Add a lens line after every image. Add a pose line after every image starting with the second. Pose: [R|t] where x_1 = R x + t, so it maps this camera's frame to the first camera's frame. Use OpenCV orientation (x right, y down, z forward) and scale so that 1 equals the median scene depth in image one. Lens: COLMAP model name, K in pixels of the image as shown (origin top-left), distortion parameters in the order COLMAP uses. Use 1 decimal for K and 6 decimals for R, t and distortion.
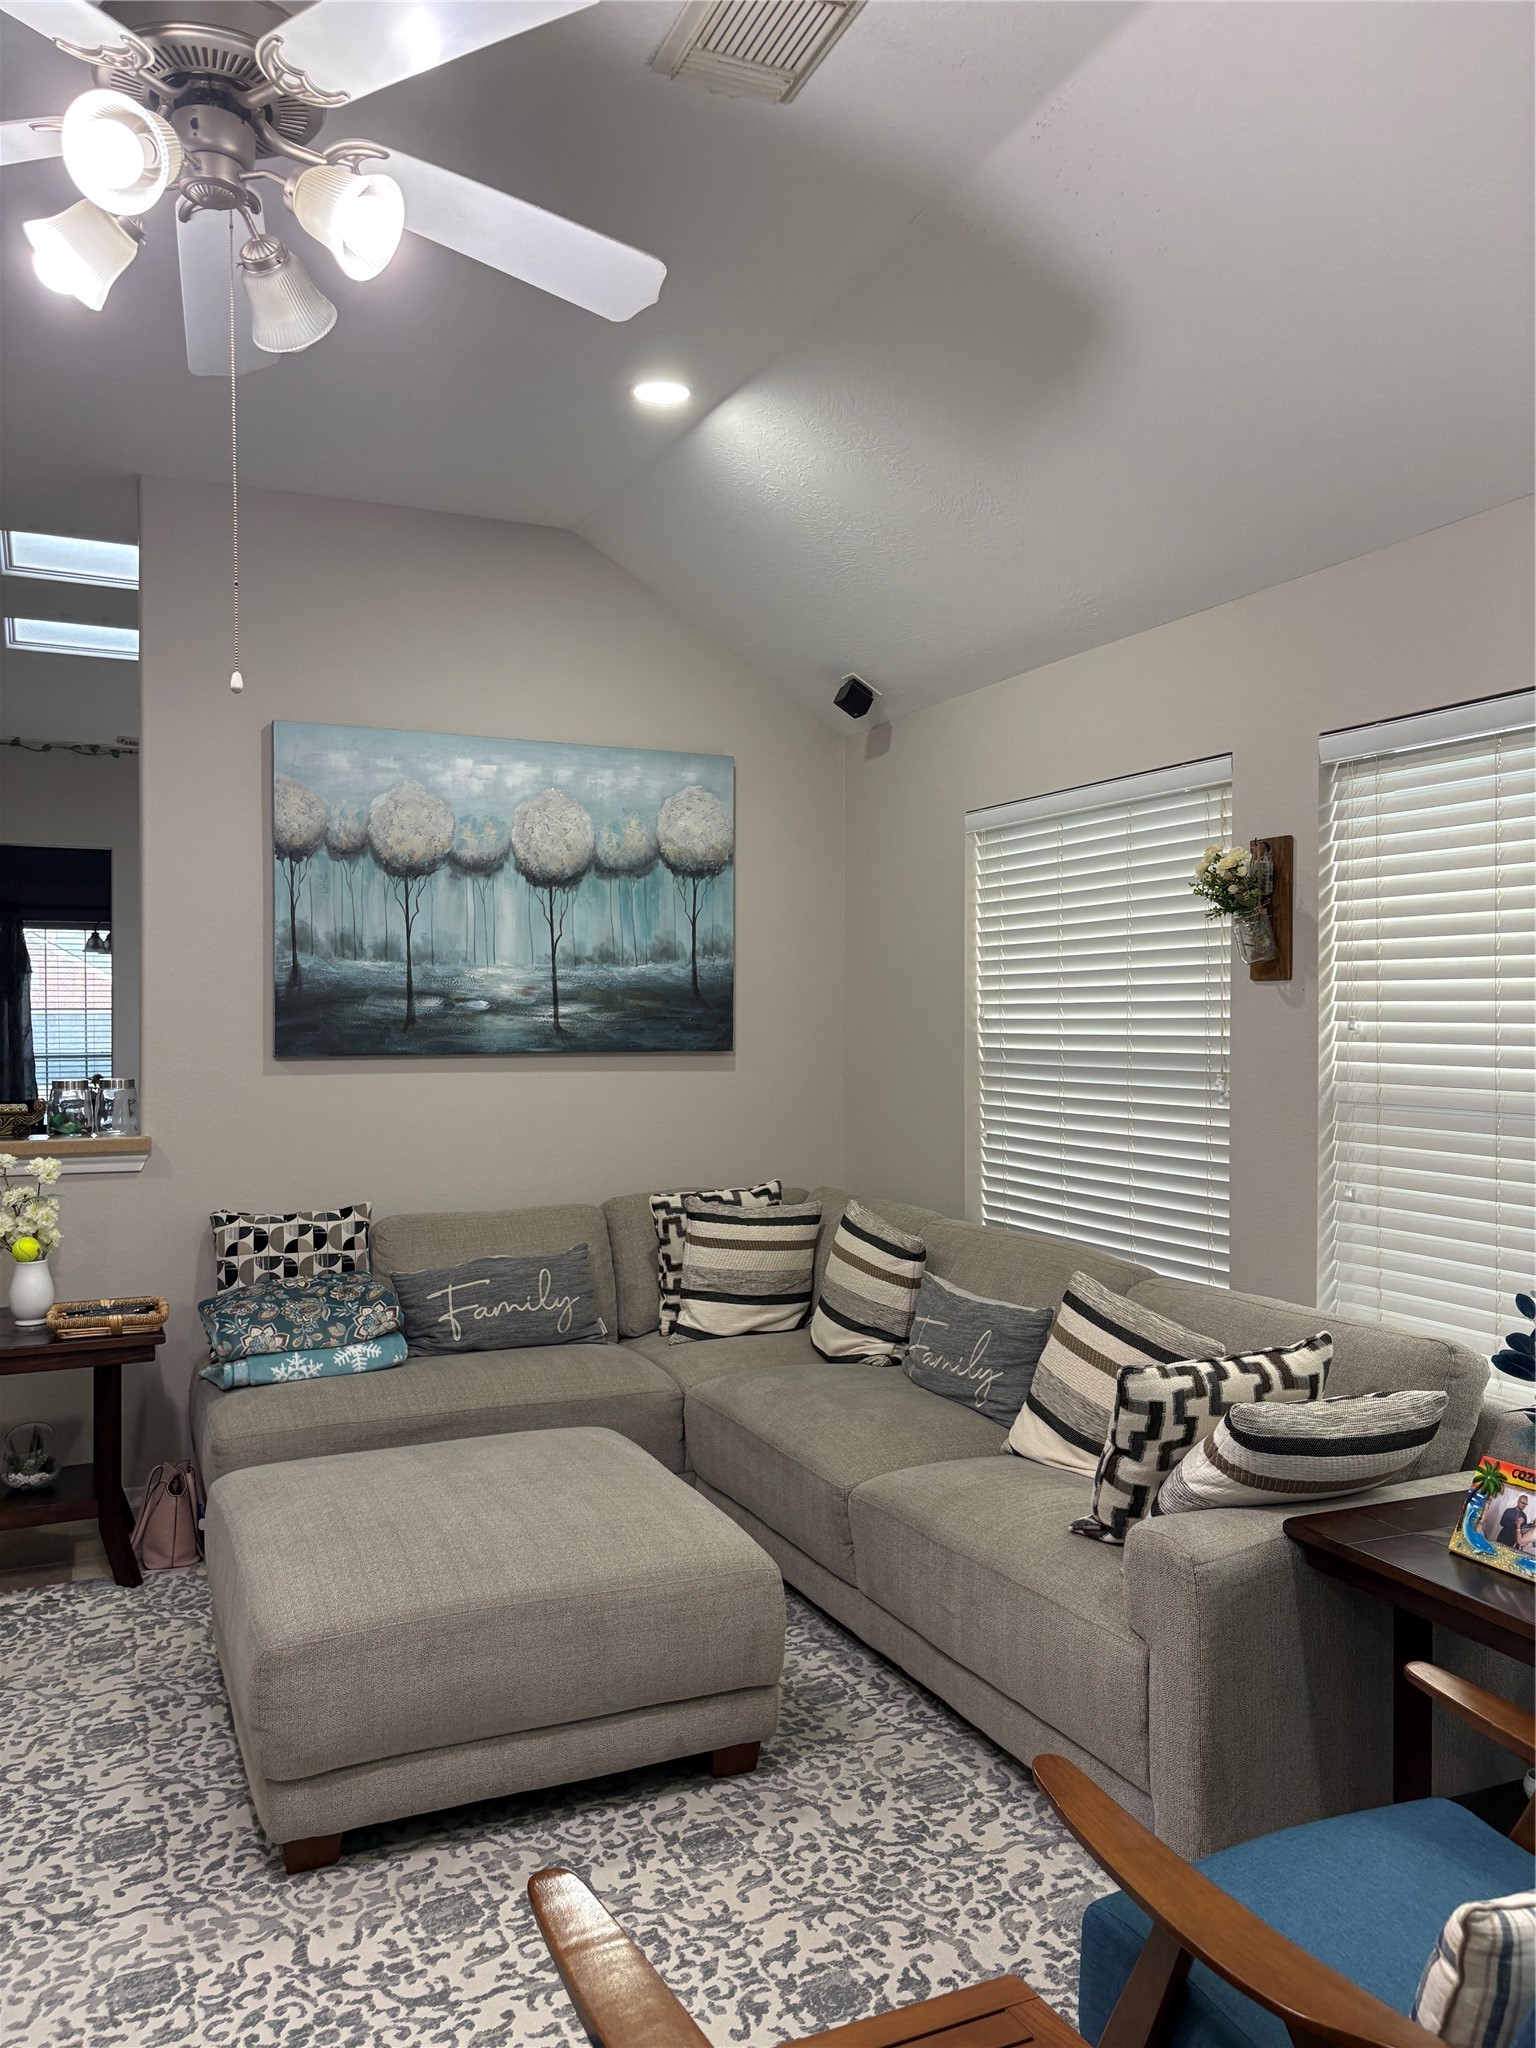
lens RADIAL K [[1560.9, 0, 768.0], [0, 1560.9, 1024.0], [0, 0, 1]] dist [-0.003045, -0.004633]
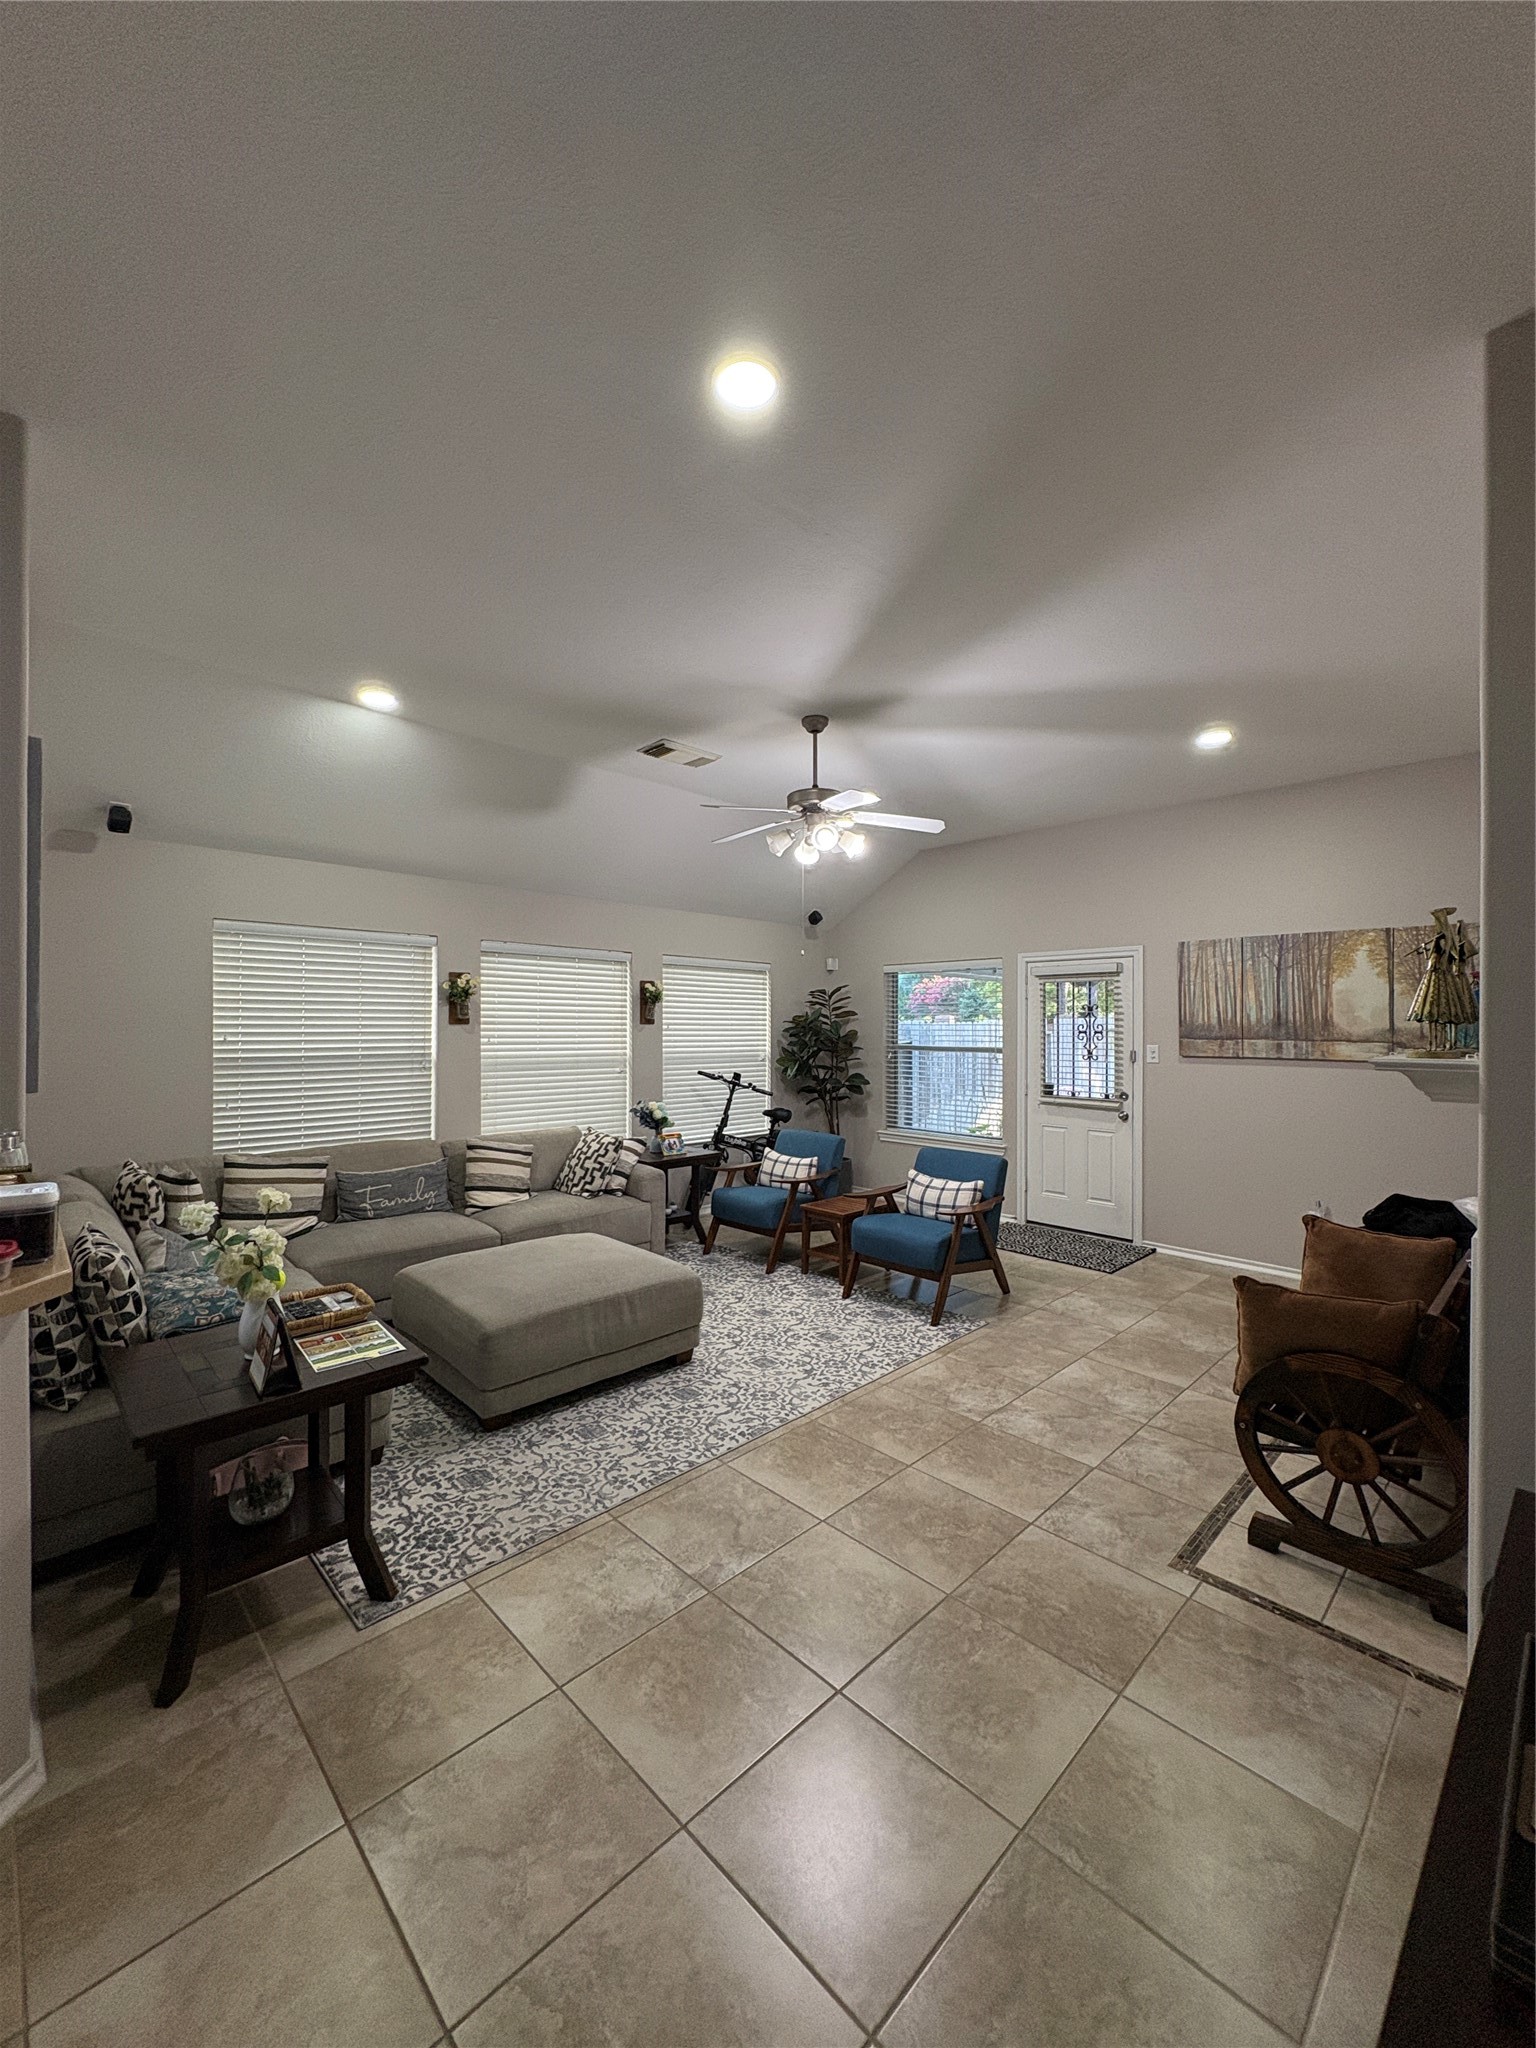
lens RADIAL K [[818.6, 0, 768.0], [0, 818.6, 1024.0], [0, 0, 1]] dist [0.001619, -0.000098]
pose [[-0.333149, 0.004441, 0.942864, -1.259586], [0.004494, 0.999985, -0.003122, -0.022671], [-0.942863, 0.003197, -0.333164, 1.003017]]
